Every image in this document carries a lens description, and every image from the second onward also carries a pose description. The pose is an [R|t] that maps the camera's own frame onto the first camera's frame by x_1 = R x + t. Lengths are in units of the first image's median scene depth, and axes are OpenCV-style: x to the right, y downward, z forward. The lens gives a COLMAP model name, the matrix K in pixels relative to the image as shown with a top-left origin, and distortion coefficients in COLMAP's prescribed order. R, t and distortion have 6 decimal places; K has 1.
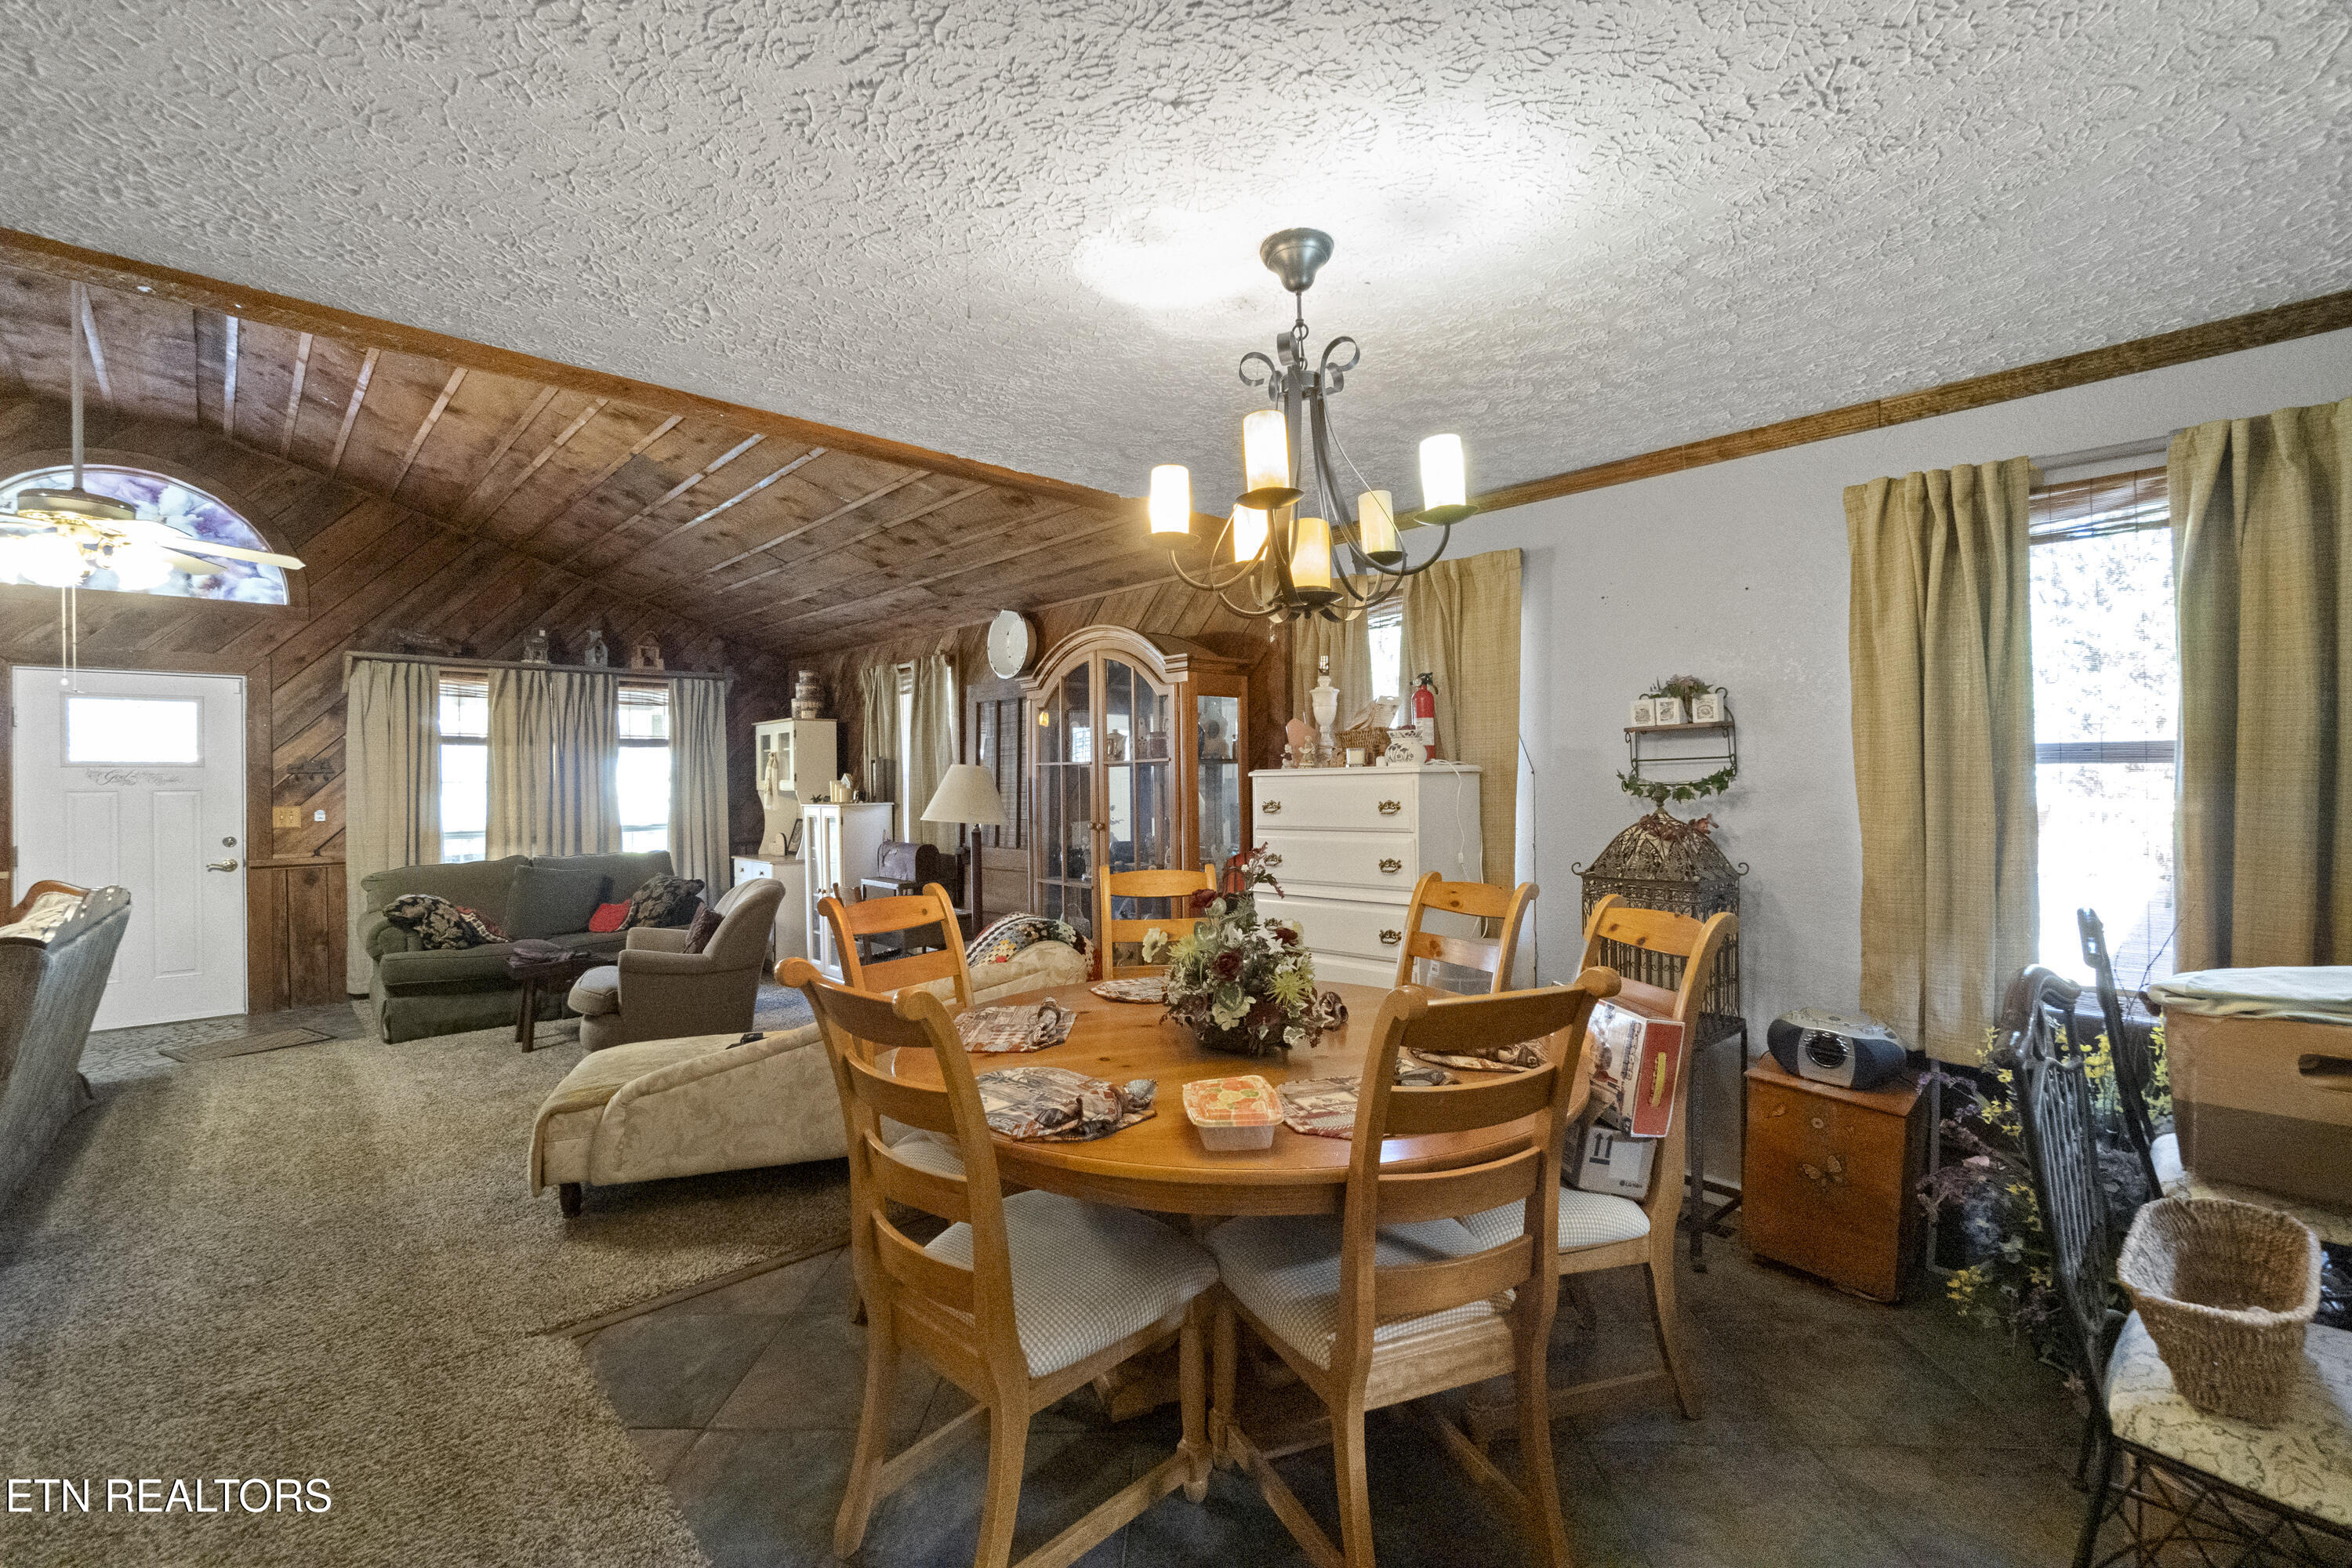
lens RADIAL K [[1024.5, 0, 1172.9], [0, 1024.5, 772.3], [0, 0, 1]] dist [-0.000413, 0.000166]
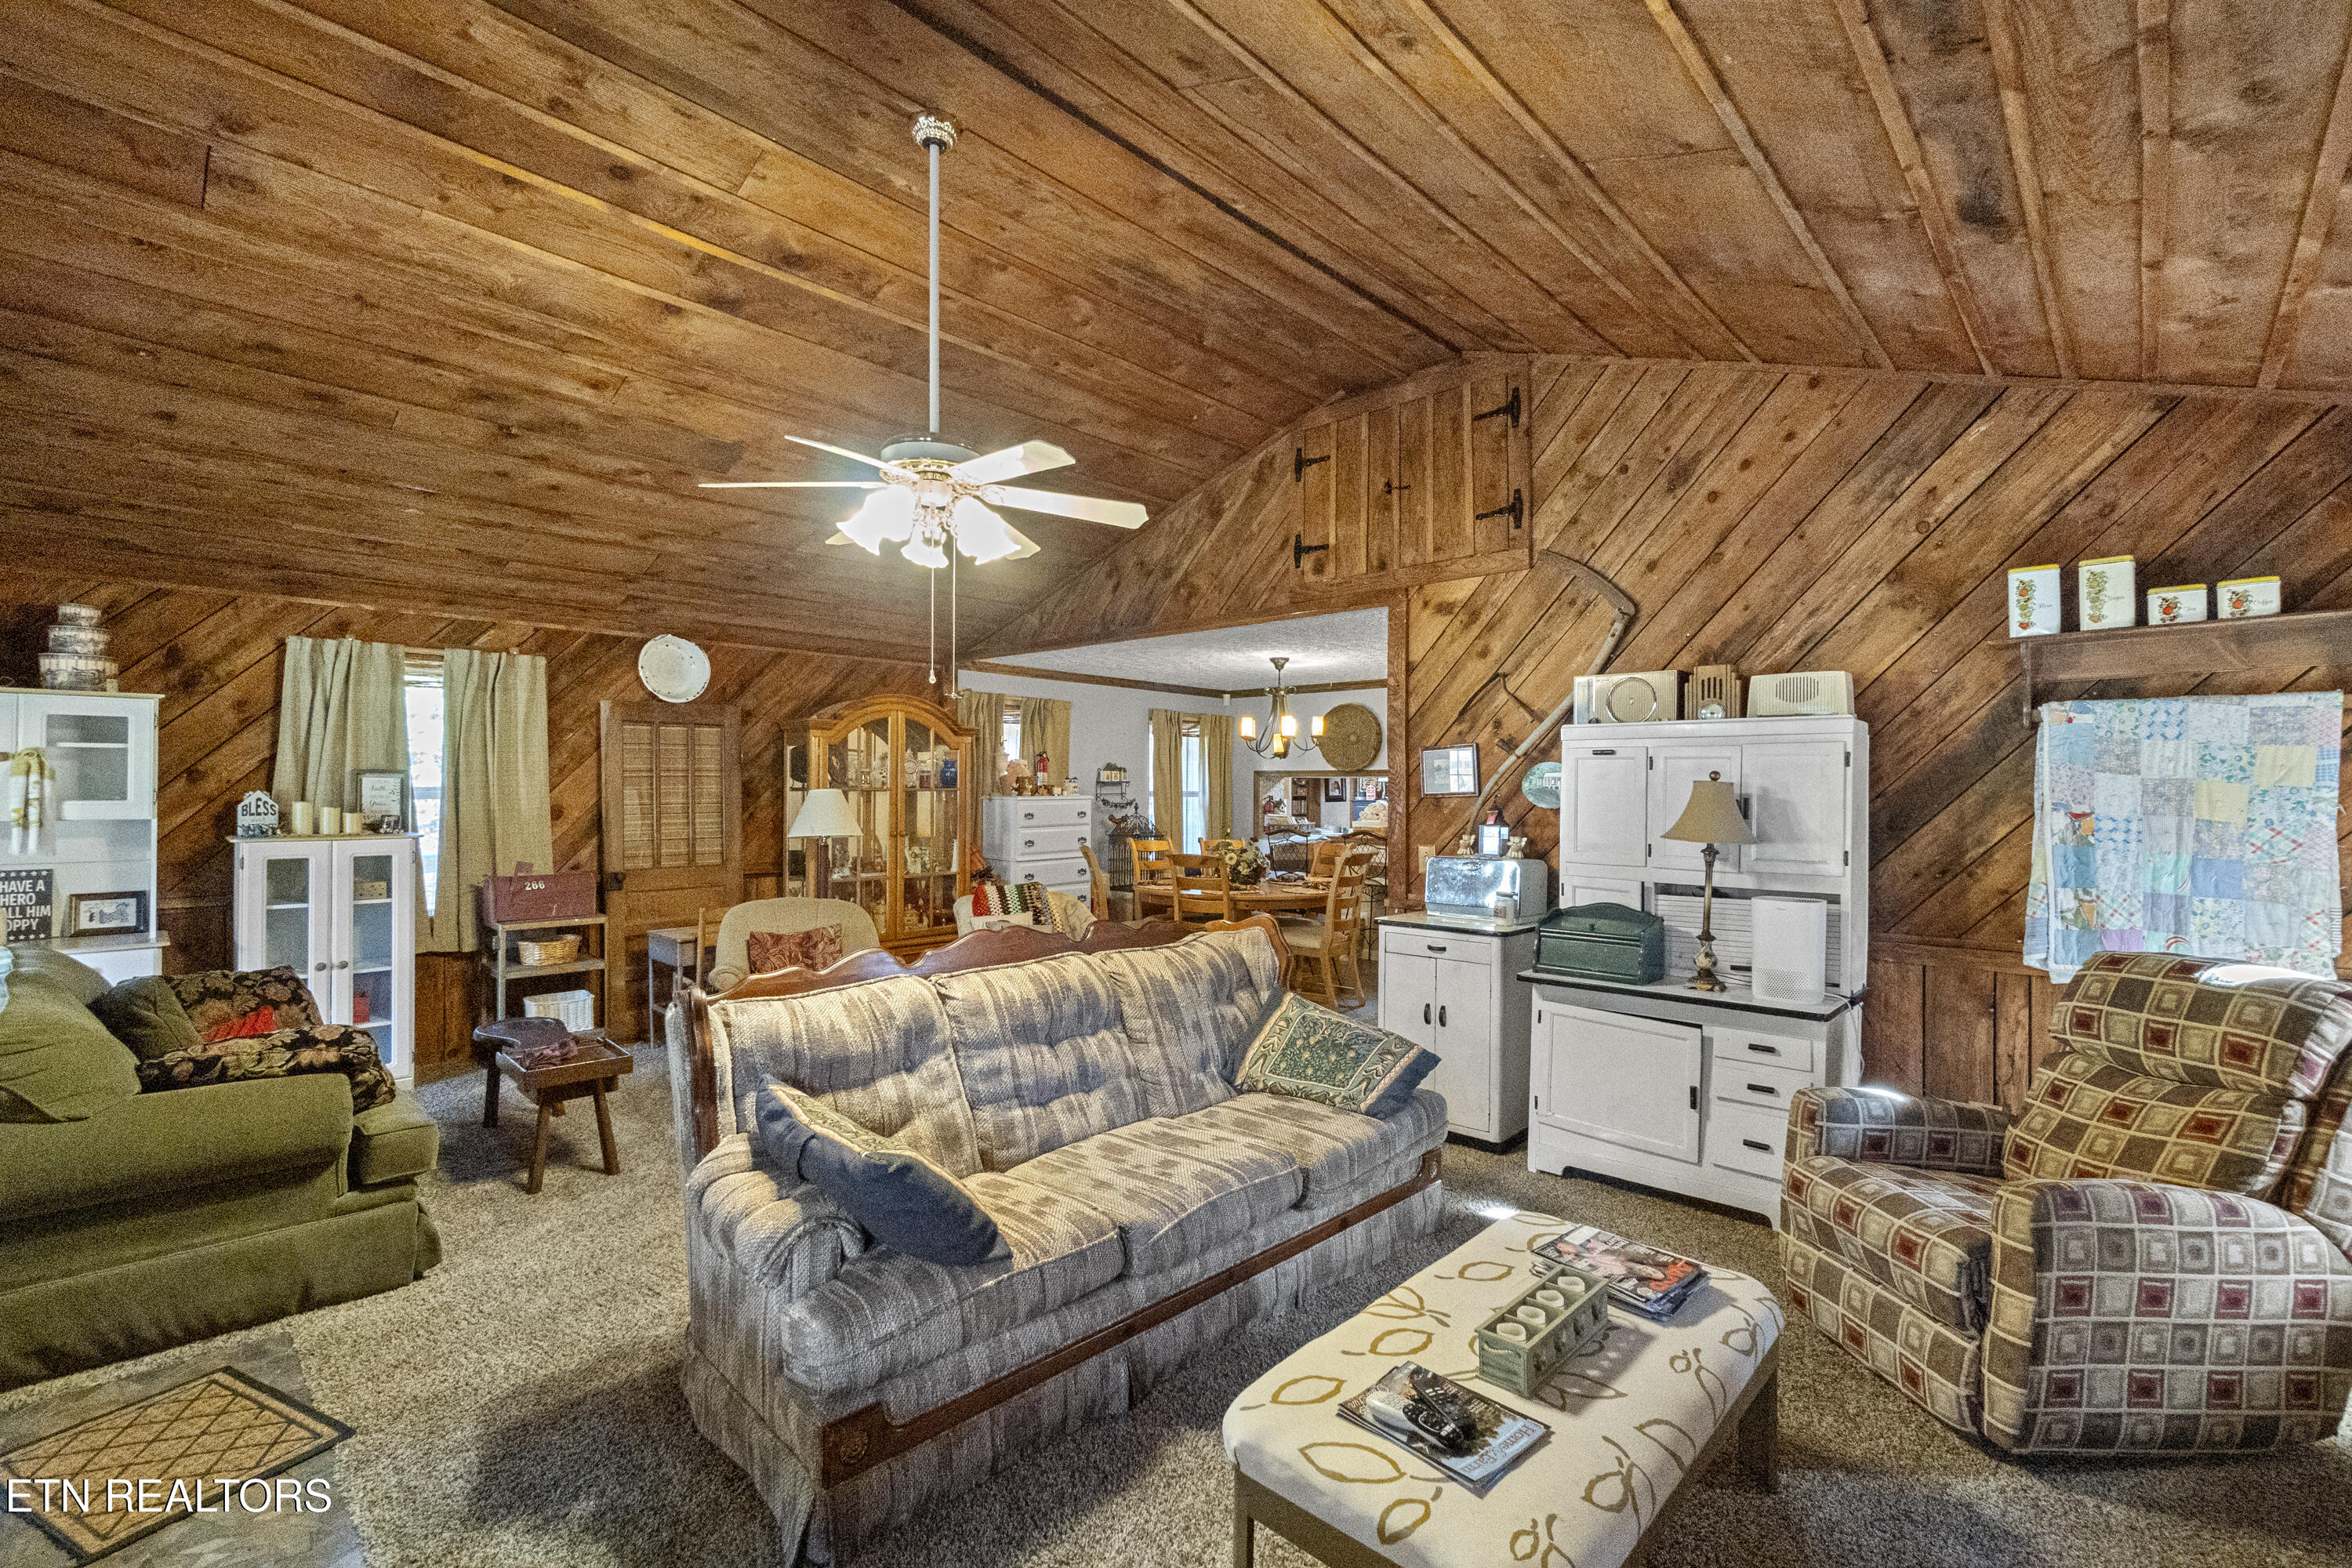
lens RADIAL K [[1047.9, 0, 1176.0], [0, 1047.9, 784.0], [0, 0, 1]] dist [-0.003605, -0.000567]
pose [[-0.066039, 0.014240, 0.997715, -1.170690], [-0.007675, 0.999861, -0.014779, 0.001971], [-0.997788, -0.008633, -0.065921, 0.555437]]
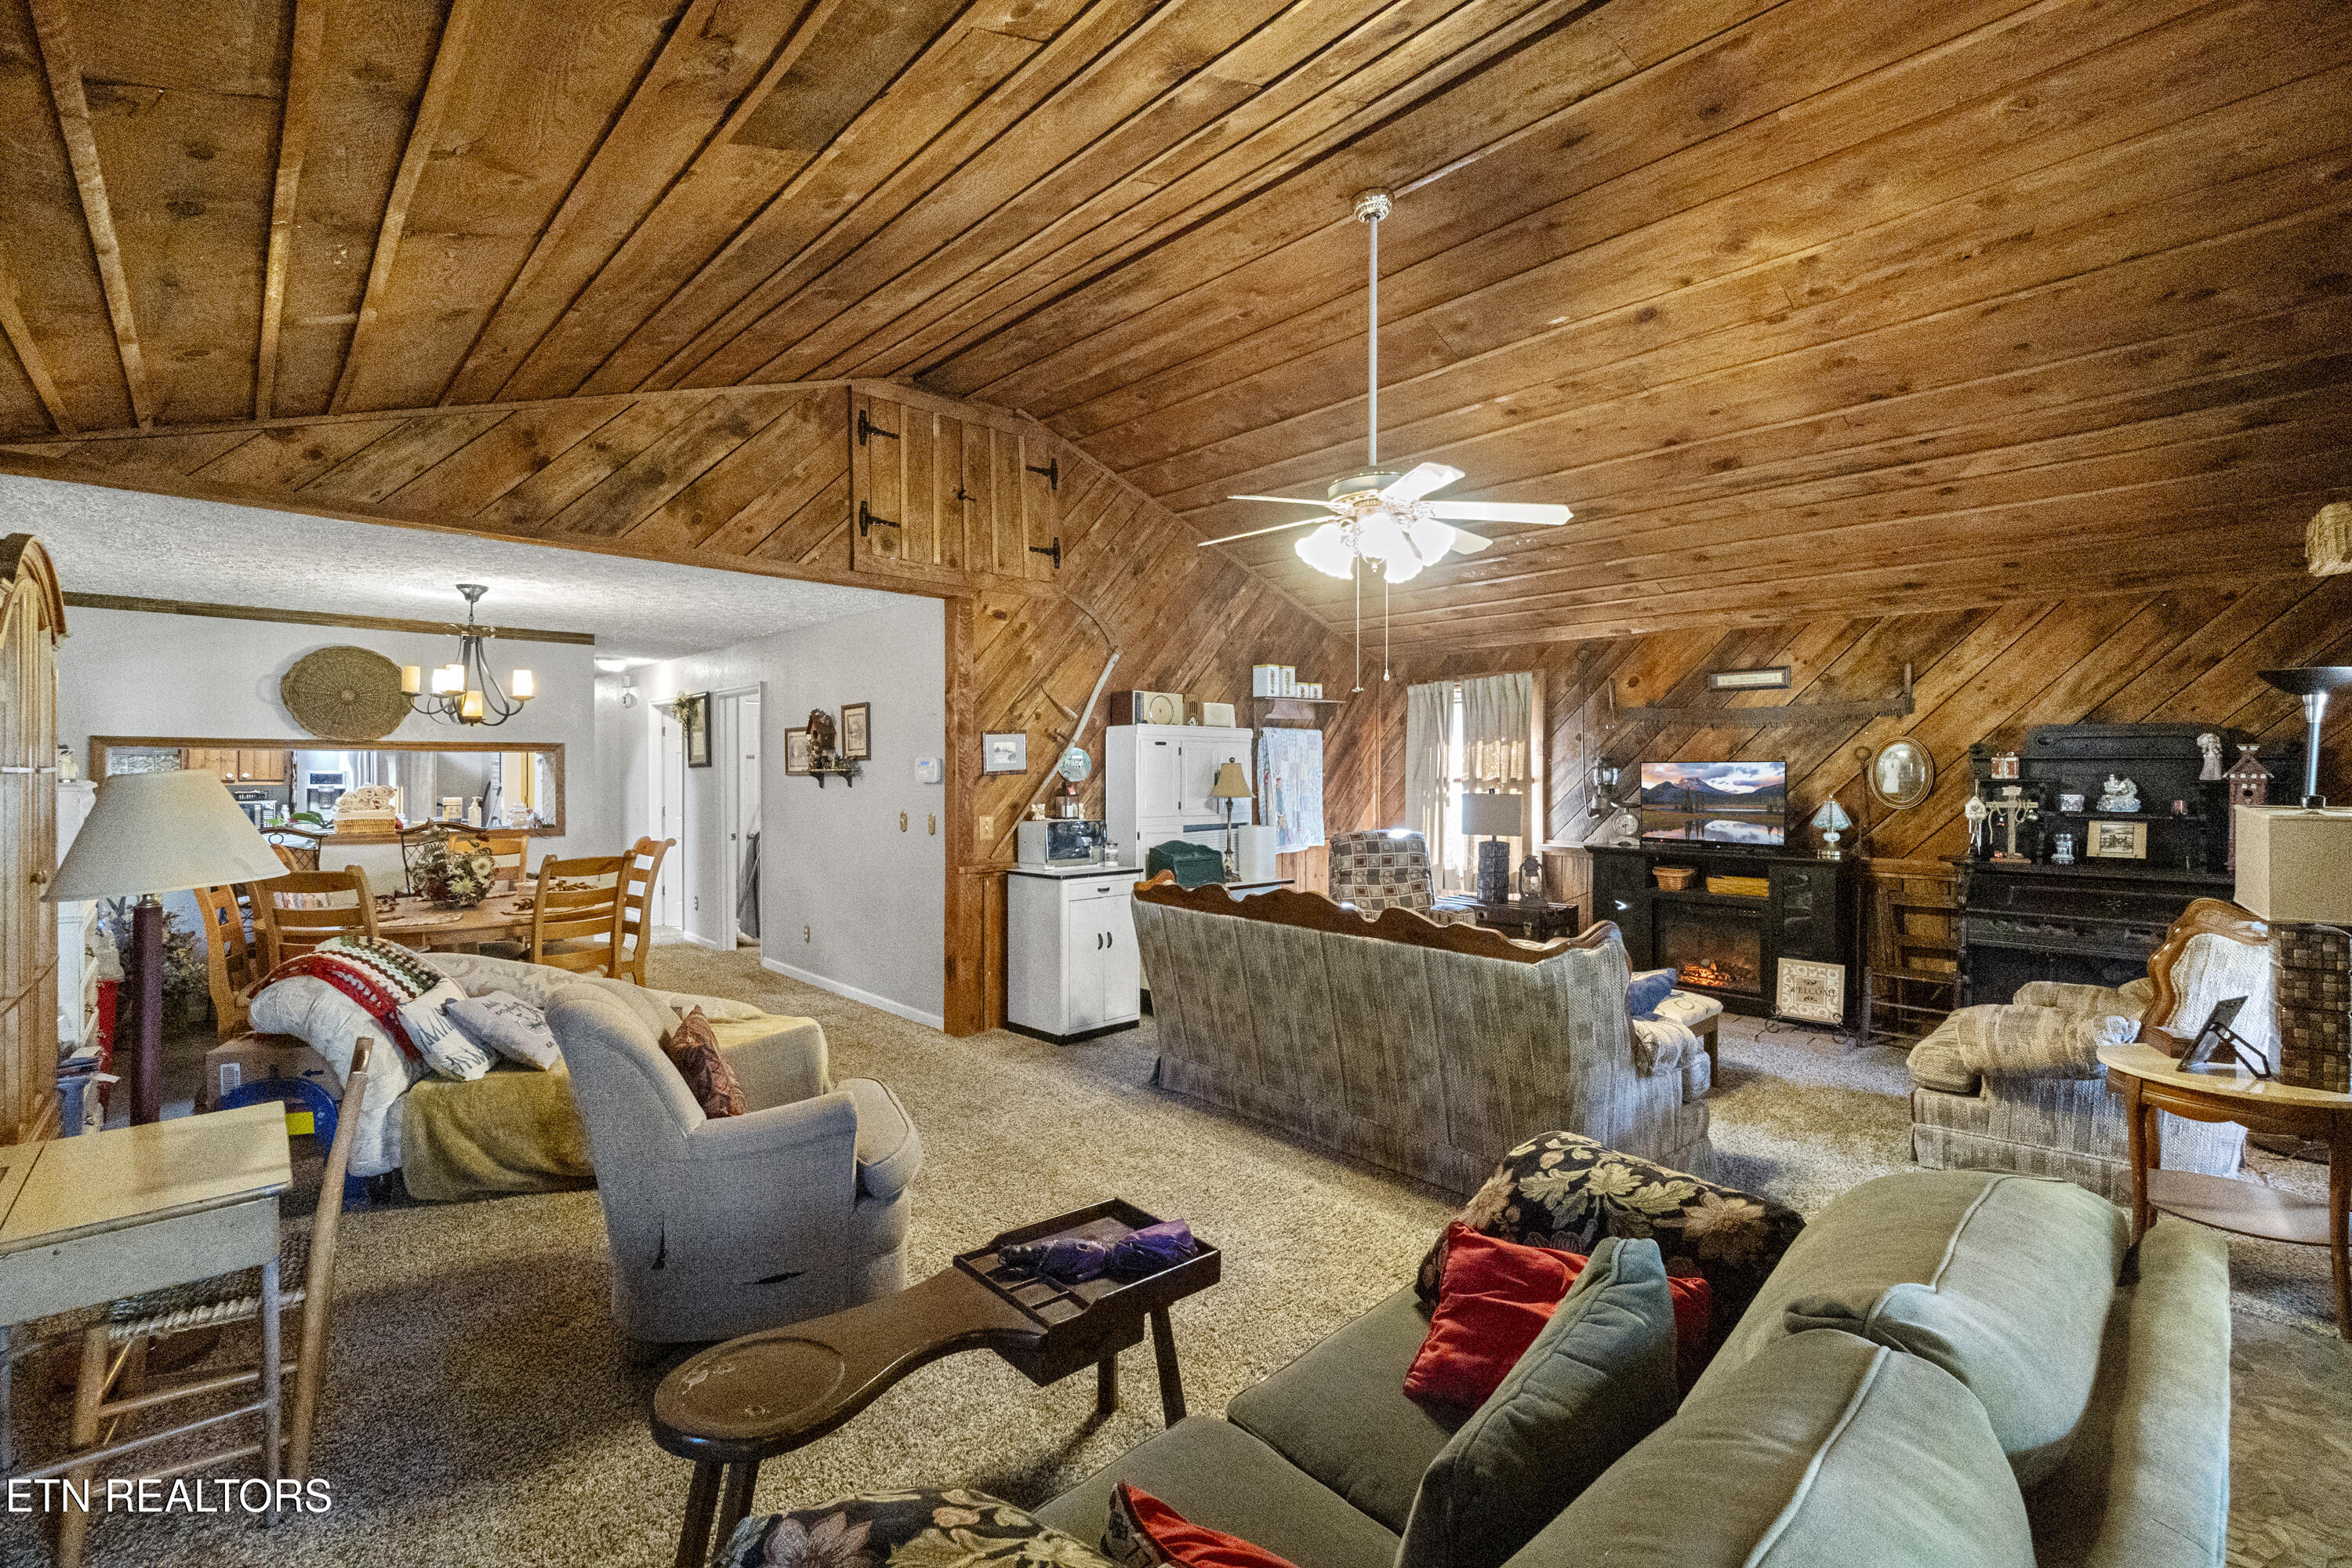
lens RADIAL K [[1032.0, 0, 1183.0], [0, 1032.0, 782.6], [0, 0, 1]] dist [0.000325, 0.000272]
pose [[-0.999801, 0.008703, -0.017928, -0.553008], [0.008542, 0.999923, 0.009013, -0.000922], [0.018005, 0.008858, -0.999799, 1.219951]]
